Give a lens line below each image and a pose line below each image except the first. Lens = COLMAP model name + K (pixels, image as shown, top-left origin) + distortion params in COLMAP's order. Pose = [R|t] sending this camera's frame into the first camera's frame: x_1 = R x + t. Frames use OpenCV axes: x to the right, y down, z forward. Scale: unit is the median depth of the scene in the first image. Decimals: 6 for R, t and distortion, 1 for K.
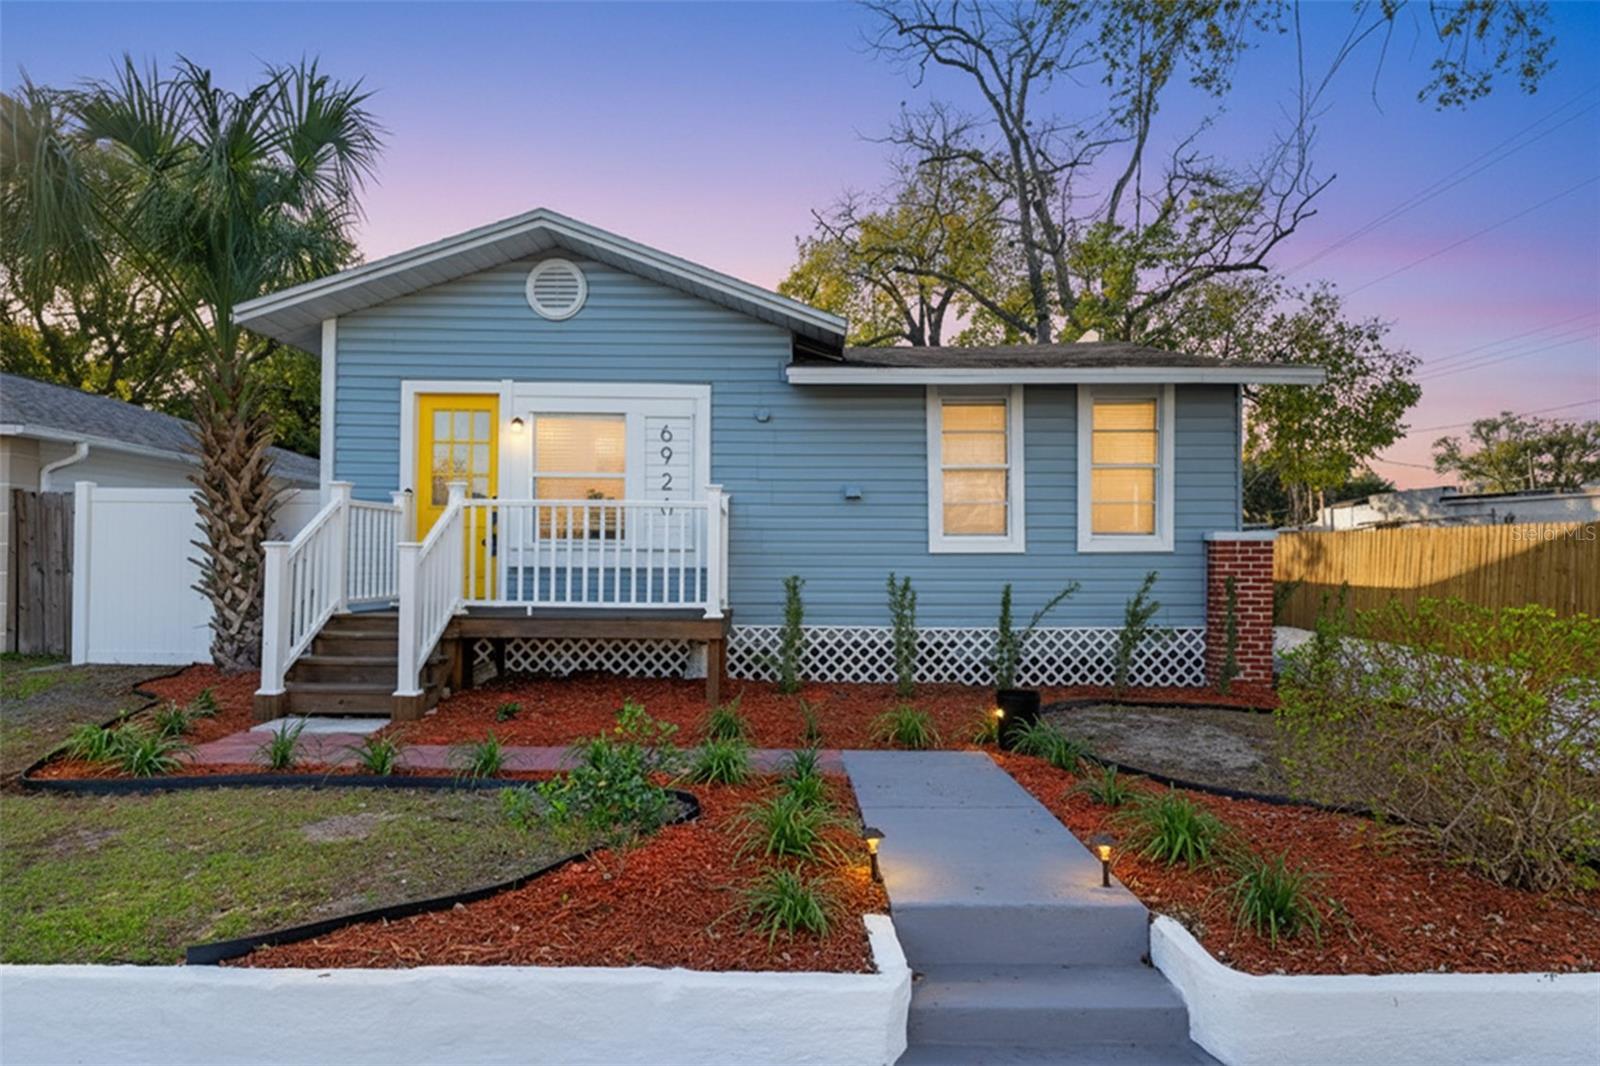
lens RADIAL K [[879.1, 0, 796.9], [0, 879.1, 552.9], [0, 0, 1]] dist [0.000615, 0.000329]
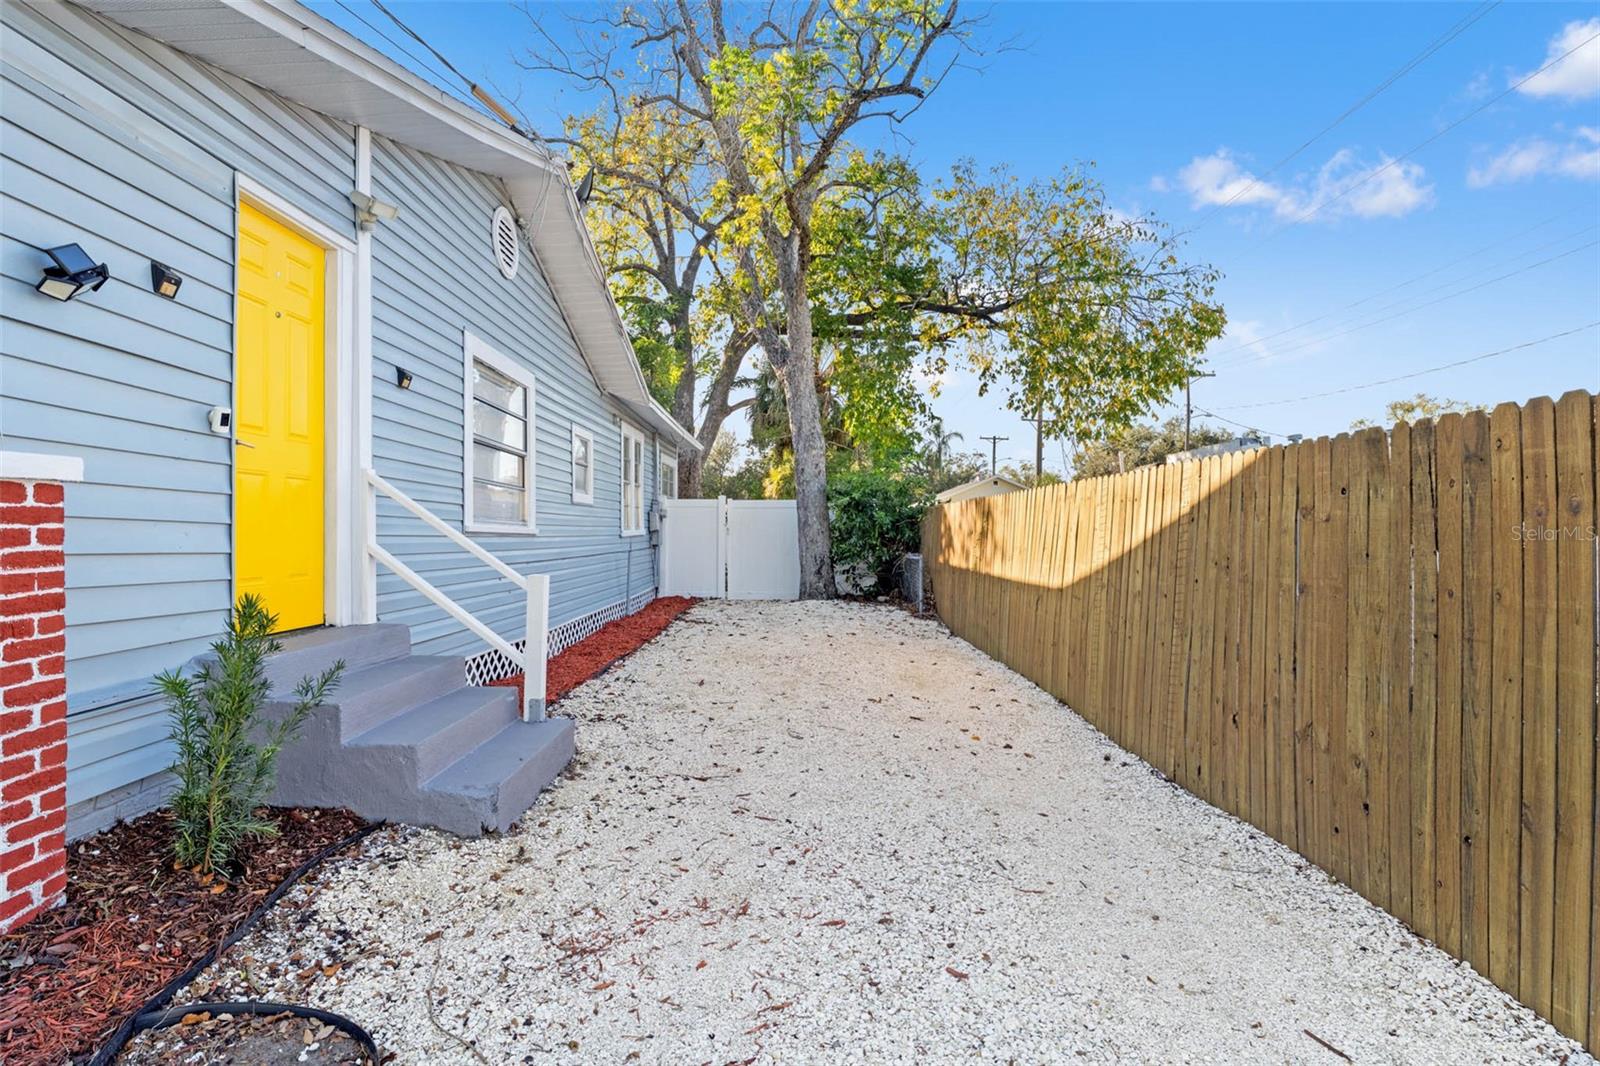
lens RADIAL K [[798.2, 0, 800.0], [0, 798.2, 533.0], [0, 0, 1]] dist [0.010181, -0.000634]
pose [[0.999931, -0.001526, 0.011638, 0.814639], [0.001481, 0.999991, 0.003899, 0.003374], [-0.011644, -0.003882, 0.999925, 0.754041]]
